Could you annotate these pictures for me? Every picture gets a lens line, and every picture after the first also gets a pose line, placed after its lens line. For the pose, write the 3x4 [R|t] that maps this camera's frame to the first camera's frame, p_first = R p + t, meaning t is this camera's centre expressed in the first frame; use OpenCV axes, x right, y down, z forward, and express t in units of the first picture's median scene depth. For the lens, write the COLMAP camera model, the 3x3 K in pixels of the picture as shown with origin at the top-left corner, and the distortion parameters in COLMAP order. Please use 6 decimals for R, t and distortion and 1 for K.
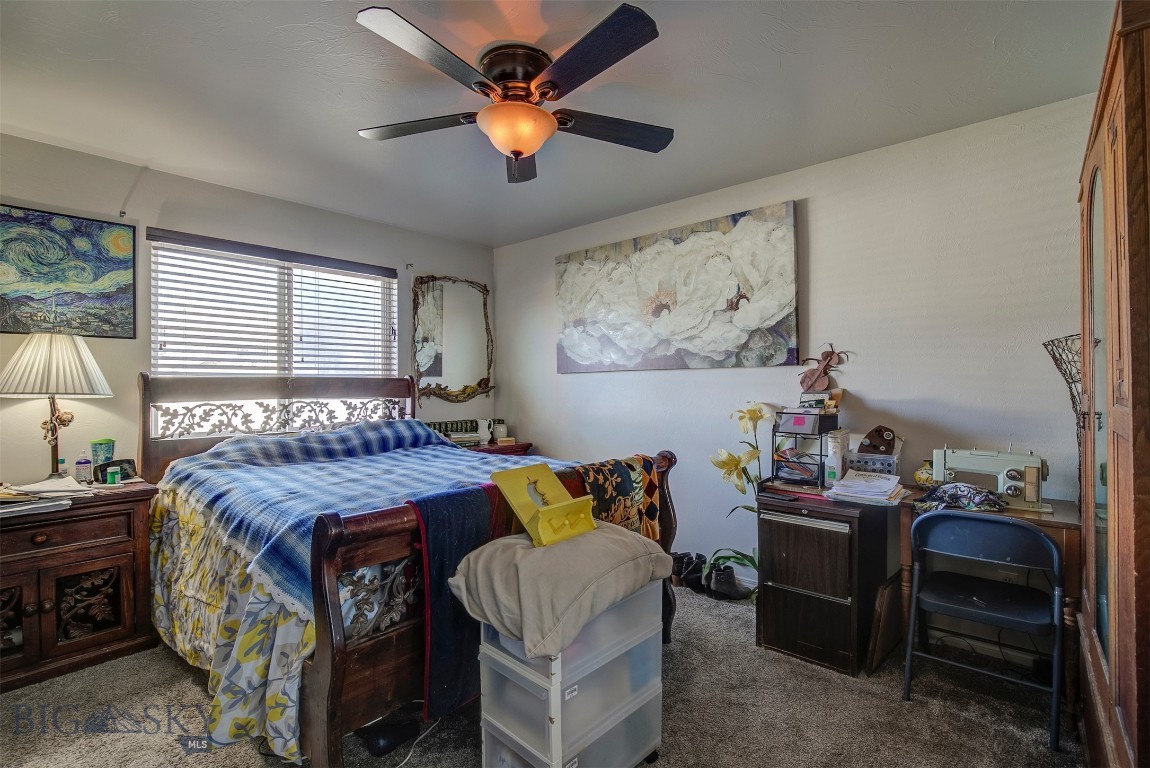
lens RADIAL K [[513.5, 0, 575.0], [0, 513.5, 384.0], [0, 0, 1]] dist [-0.013592, 0.000029]
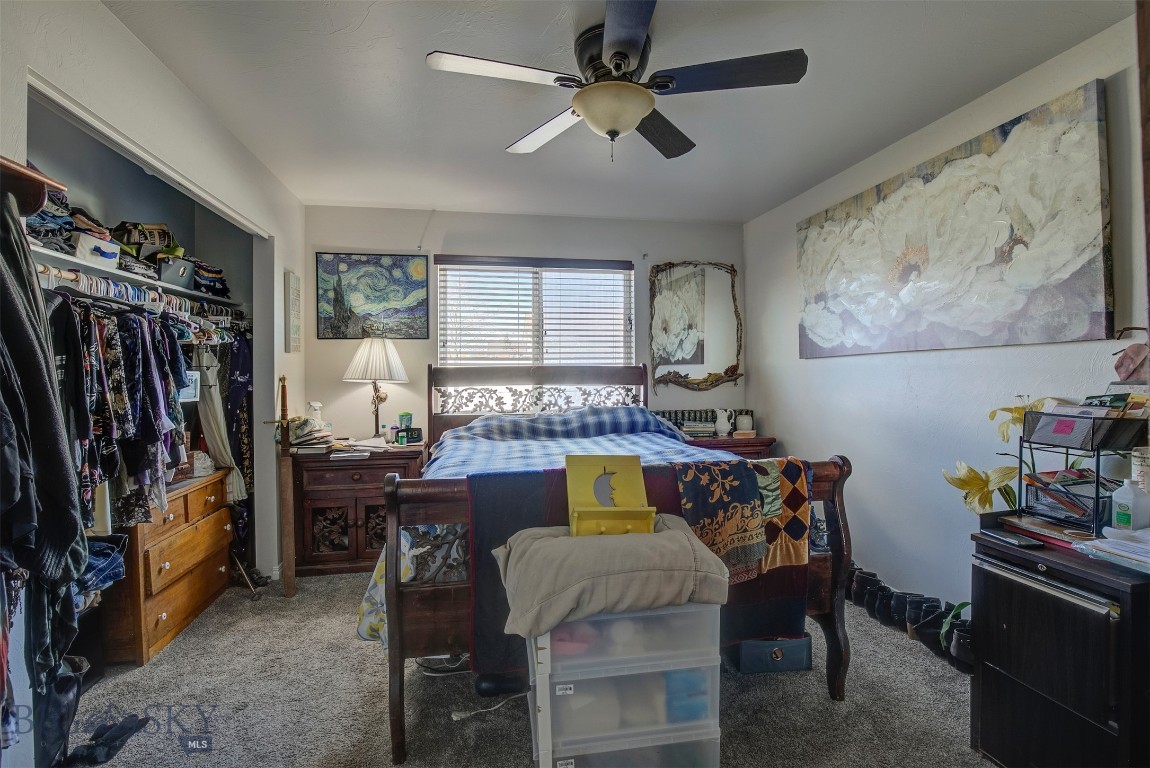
lens RADIAL K [[531.3, 0, 574.7], [0, 531.3, 373.2], [0, 0, 1]] dist [-0.024578, 0.000976]
pose [[0.805289, -0.002728, -0.592876, 0.254180], [0.004021, 0.999992, 0.000860, 0.001722], [0.592868, -0.003077, 0.805294, 0.088605]]
